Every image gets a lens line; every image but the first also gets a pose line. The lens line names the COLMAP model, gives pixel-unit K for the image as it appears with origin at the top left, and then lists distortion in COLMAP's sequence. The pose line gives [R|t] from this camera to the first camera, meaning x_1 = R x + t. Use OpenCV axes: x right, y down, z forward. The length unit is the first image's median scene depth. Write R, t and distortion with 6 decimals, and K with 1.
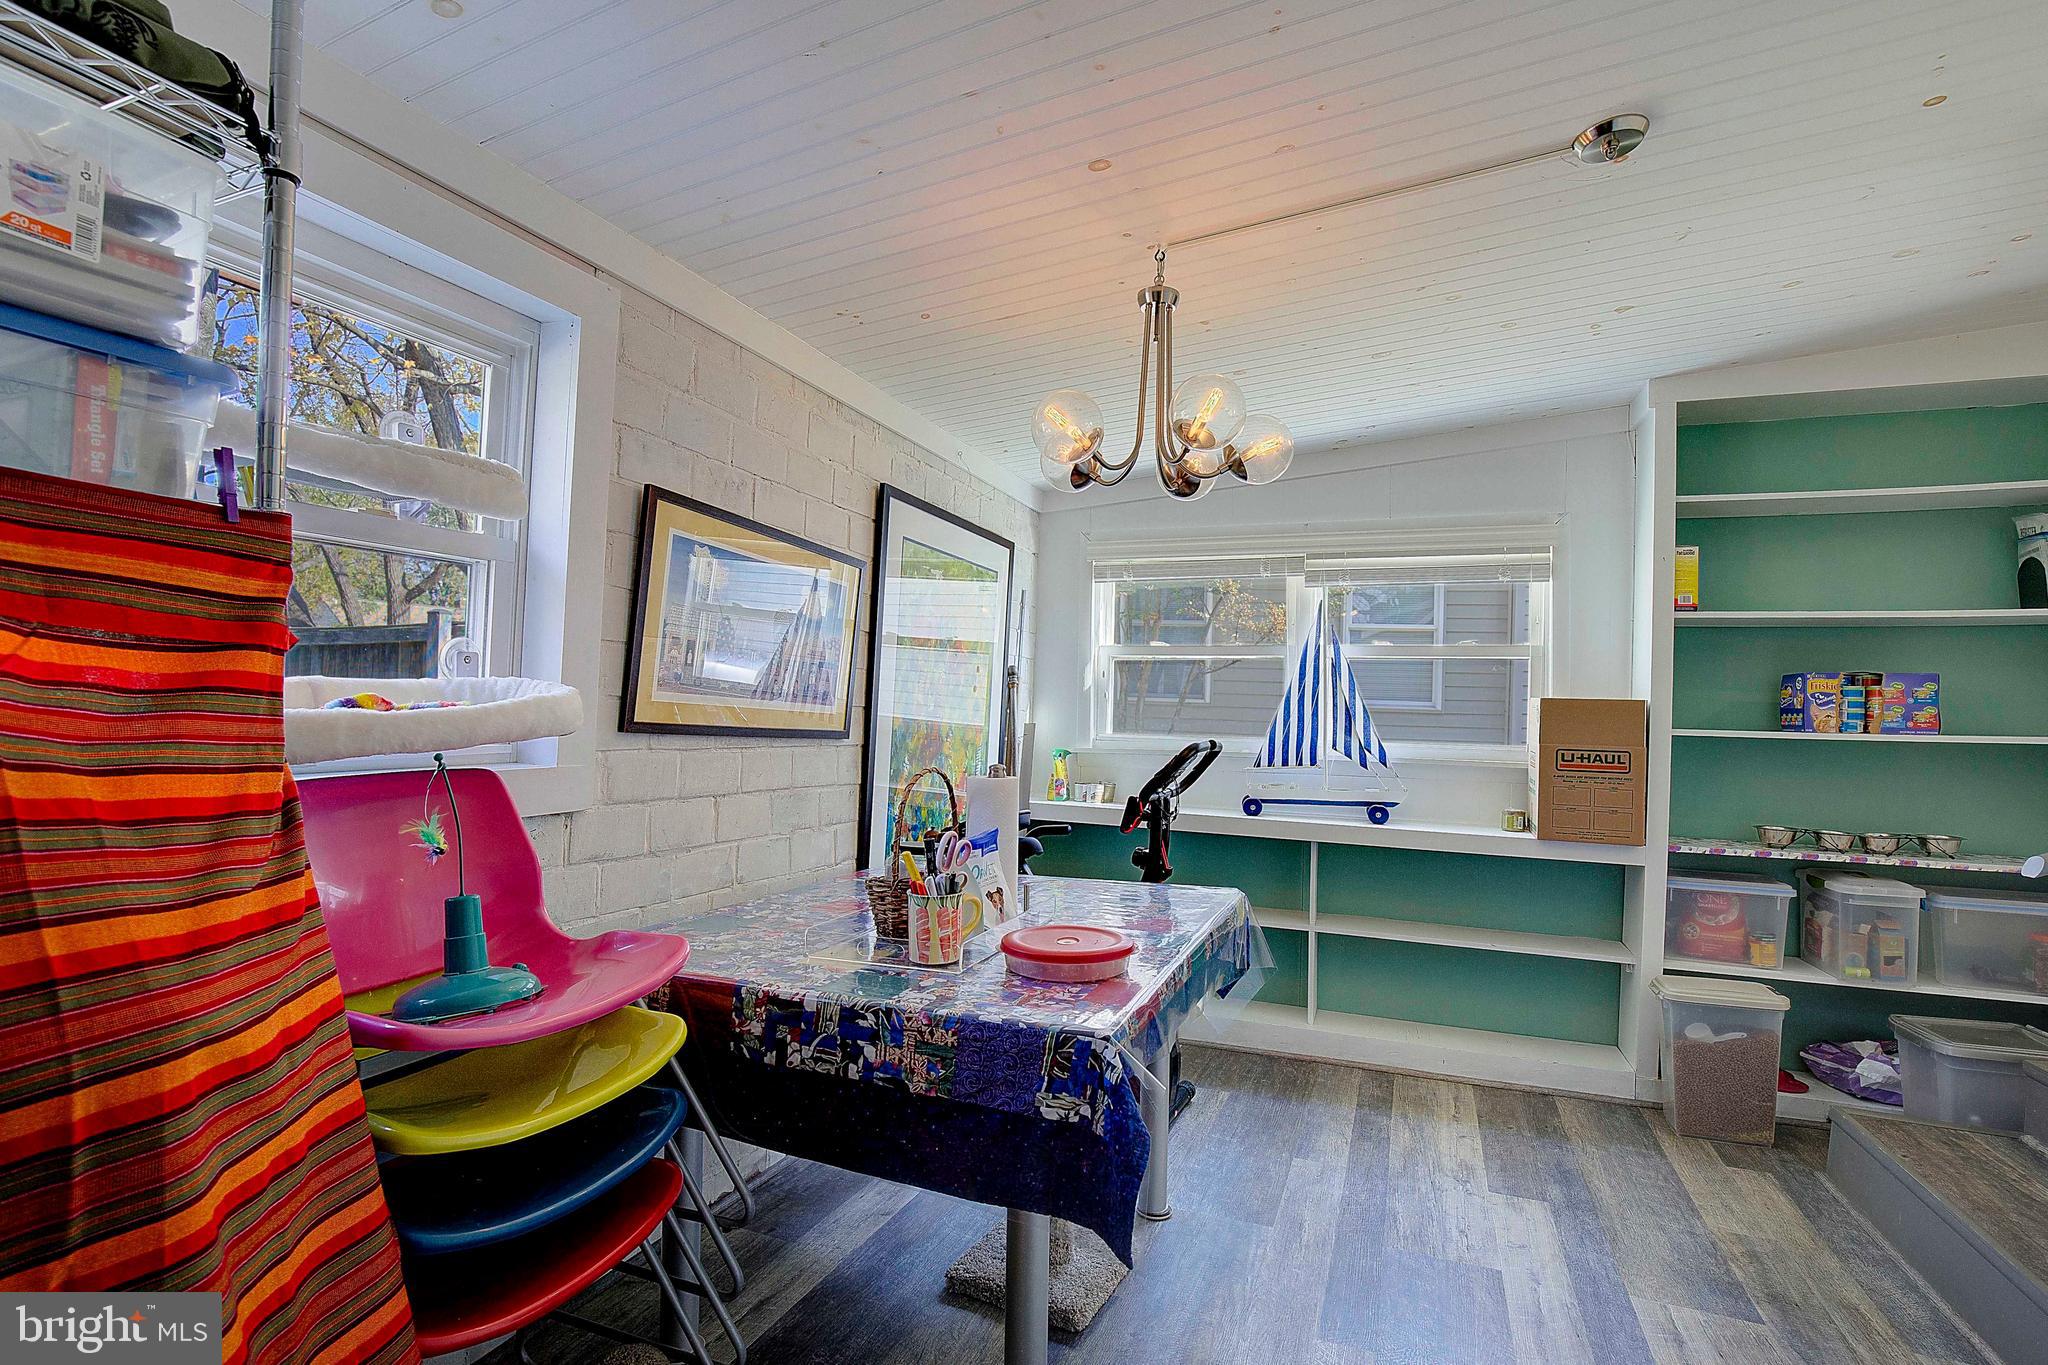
lens RADIAL K [[950.3, 0, 1035.3], [0, 950.3, 682.4], [0, 0, 1]] dist [-0.015549, 0.003578]
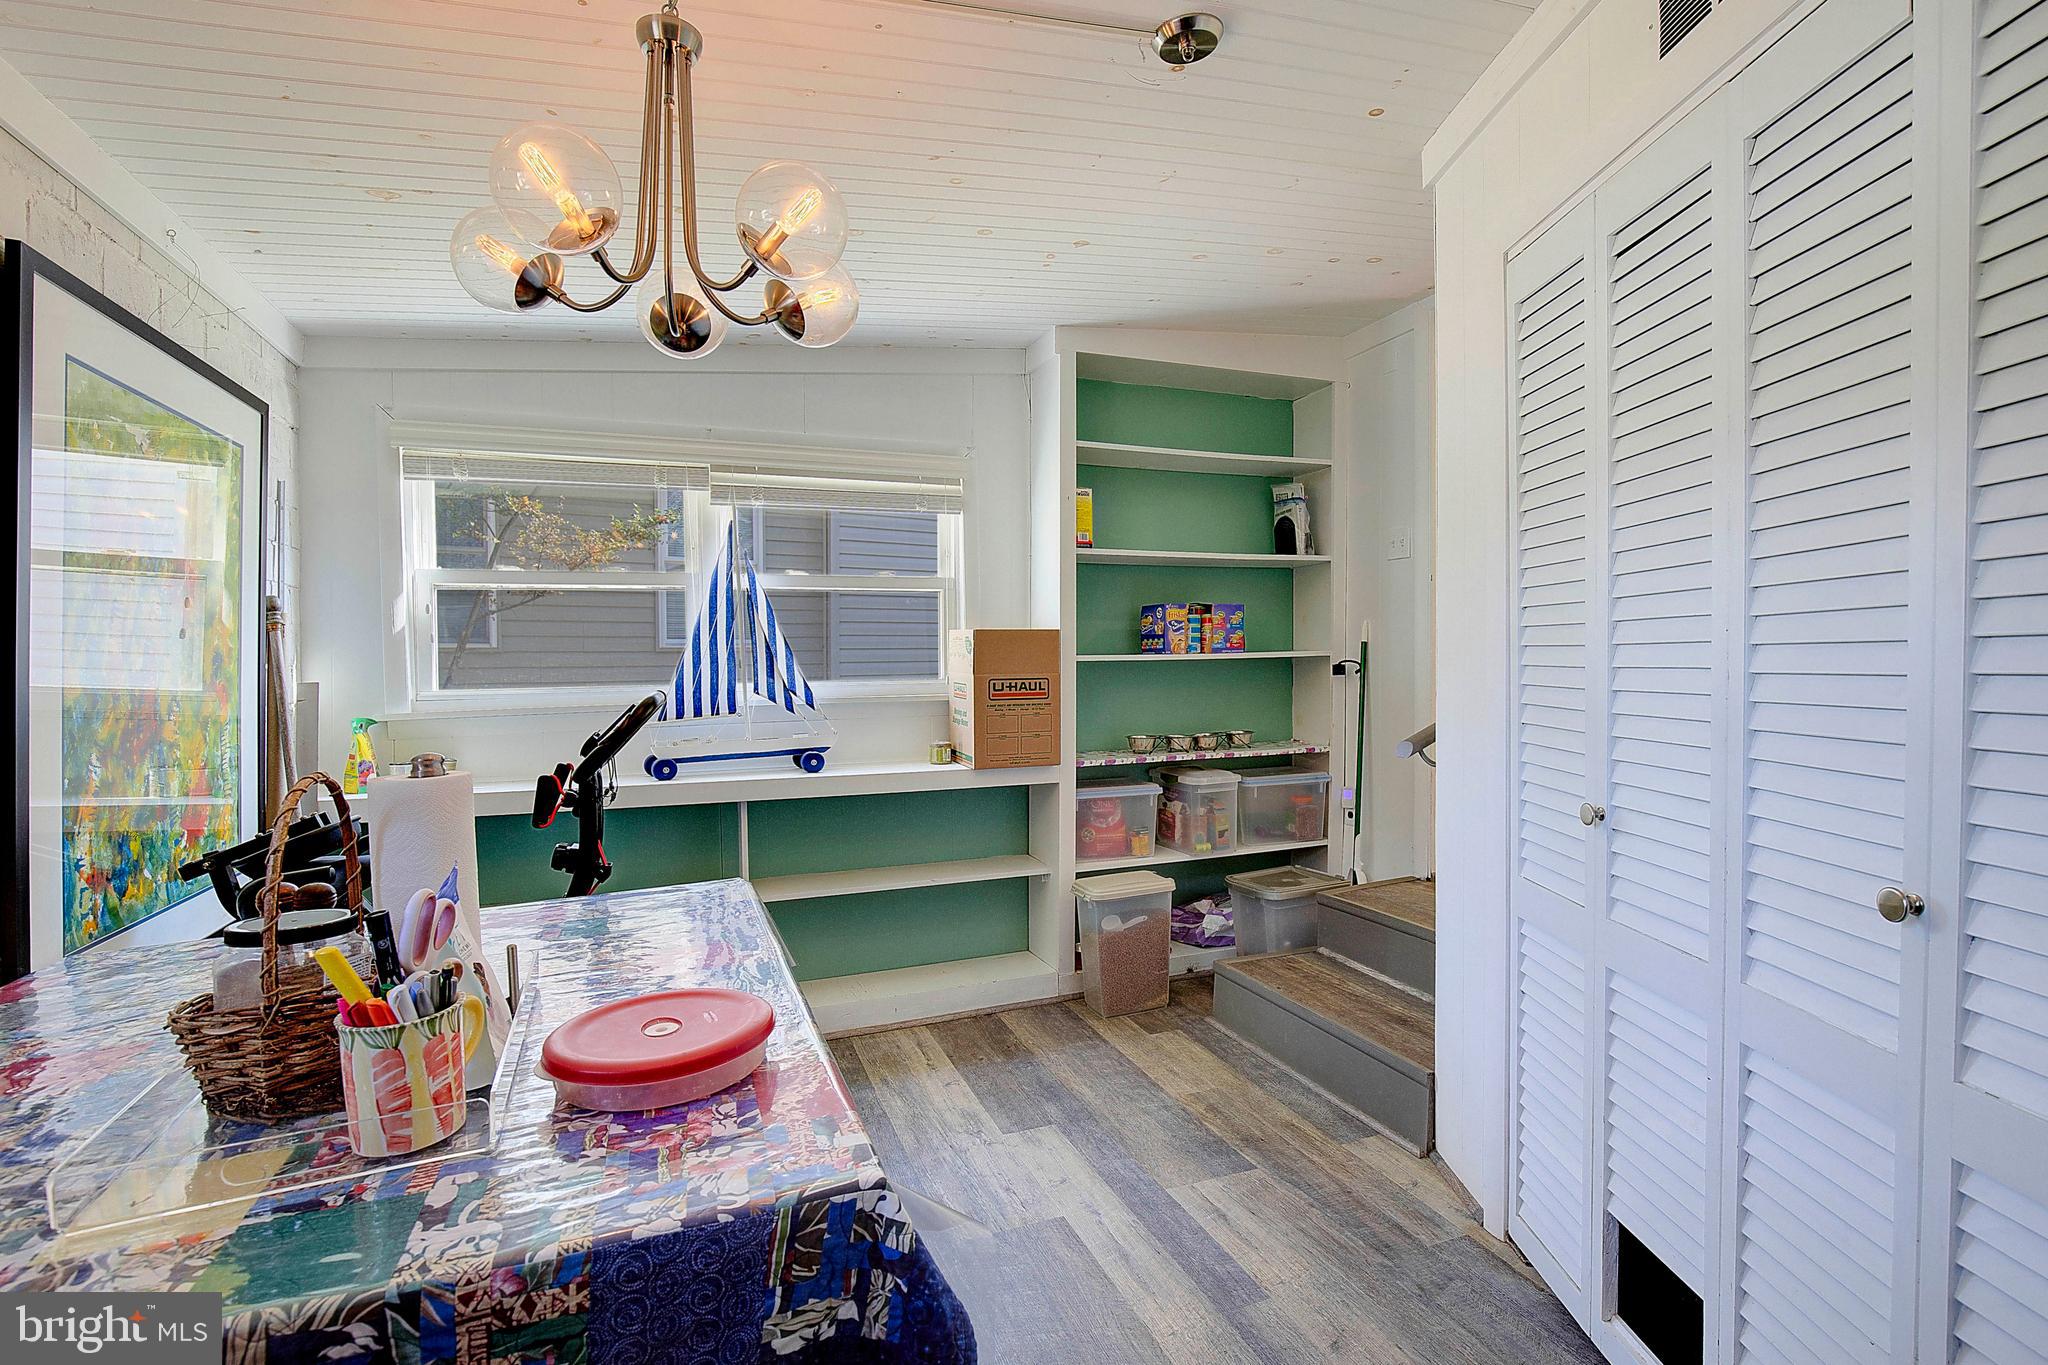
lens RADIAL K [[950.3, 0, 1025.8], [0, 950.3, 679.1], [0, 0, 1]] dist [-0.015549, 0.003578]
pose [[0.730082, -0.052422, 0.681346, -0.128563], [0.012119, 0.997890, 0.063791, 0.005958], [-0.683252, -0.038315, 0.729176, 0.252477]]
